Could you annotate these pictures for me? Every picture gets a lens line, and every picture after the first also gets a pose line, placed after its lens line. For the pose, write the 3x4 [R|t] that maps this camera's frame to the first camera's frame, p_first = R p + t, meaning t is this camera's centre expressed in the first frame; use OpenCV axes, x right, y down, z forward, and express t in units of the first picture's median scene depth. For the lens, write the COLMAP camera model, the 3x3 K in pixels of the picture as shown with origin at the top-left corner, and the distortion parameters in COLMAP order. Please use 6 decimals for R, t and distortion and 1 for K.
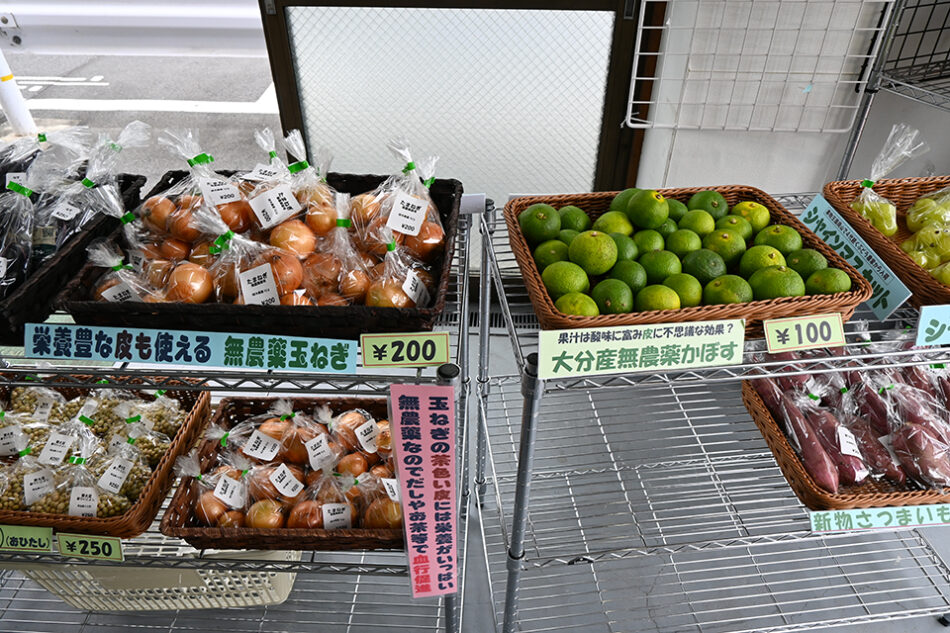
lens RADIAL K [[652.9, 0, 475.0], [0, 652.9, 316.5], [0, 0, 1]] dist [-0.014948, 0.002437]
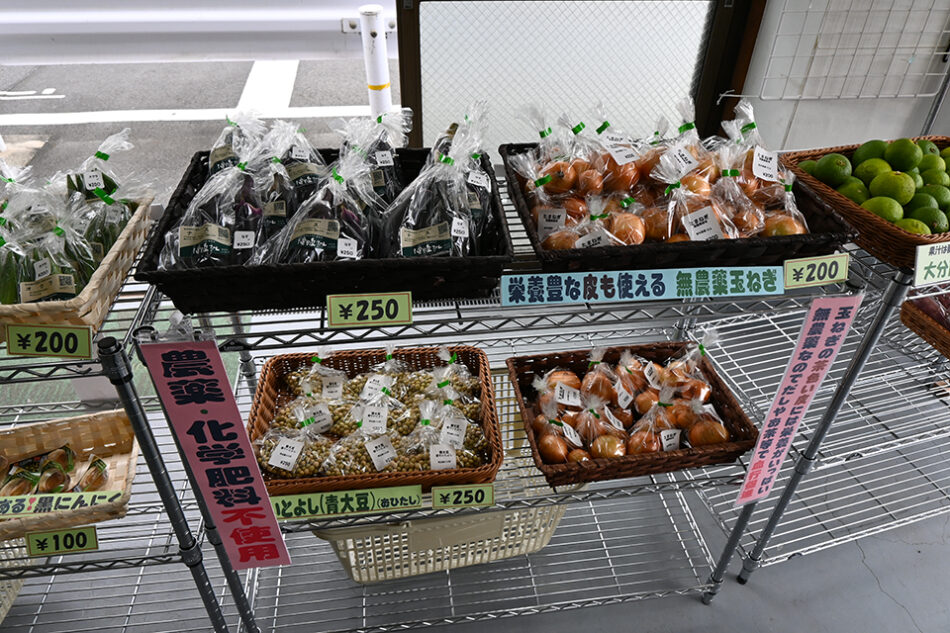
lens RADIAL K [[652.9, 0, 475.0], [0, 652.9, 316.5], [0, 0, 1]] dist [-0.014948, 0.002437]
pose [[0.984926, -0.091630, 0.146714, -0.907142], [0.092085, 0.995744, 0.003706, 0.071928], [-0.146430, 0.009860, 0.989172, -0.096767]]
